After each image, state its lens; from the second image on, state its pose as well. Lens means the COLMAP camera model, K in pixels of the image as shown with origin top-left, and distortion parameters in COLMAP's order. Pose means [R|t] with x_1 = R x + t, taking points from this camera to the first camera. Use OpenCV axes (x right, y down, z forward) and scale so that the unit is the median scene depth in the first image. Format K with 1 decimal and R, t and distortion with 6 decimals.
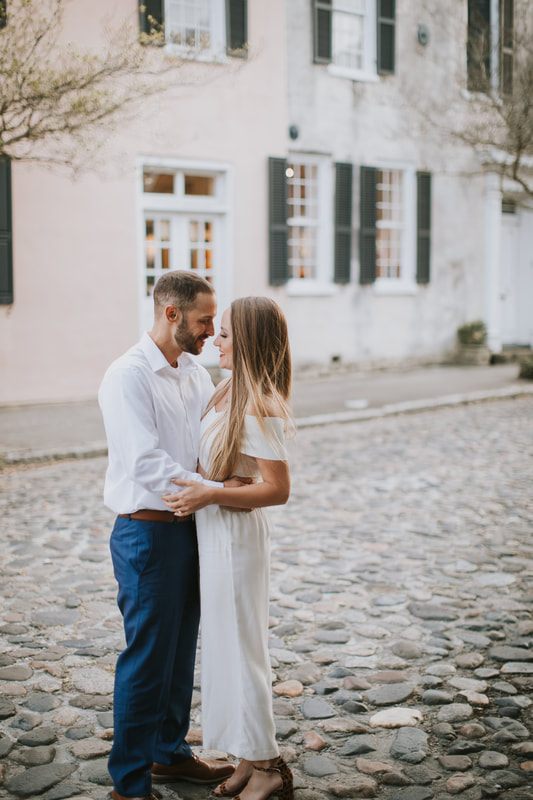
lens RADIAL K [[1289.7, 0, 266.5], [0, 1289.7, 400.0], [0, 0, 1]] dist [-0.024709, -0.043121]
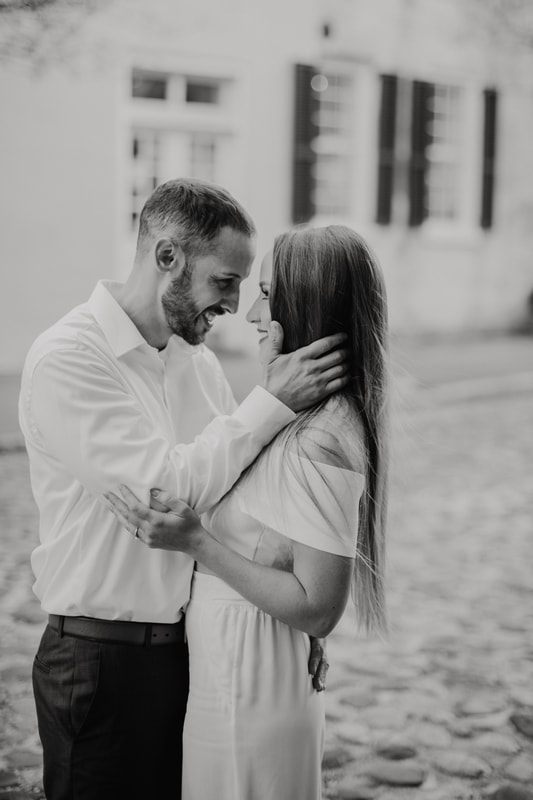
lens RADIAL K [[1481.7, 0, 266.5], [0, 1481.7, 400.0], [0, 0, 1]] dist [-0.141500, -0.197386]
pose [[0.999585, 0.028777, -0.001572, -0.014701], [-0.028733, 0.999319, 0.023138, -0.011552], [0.002236, -0.023084, 0.999731, 0.238236]]
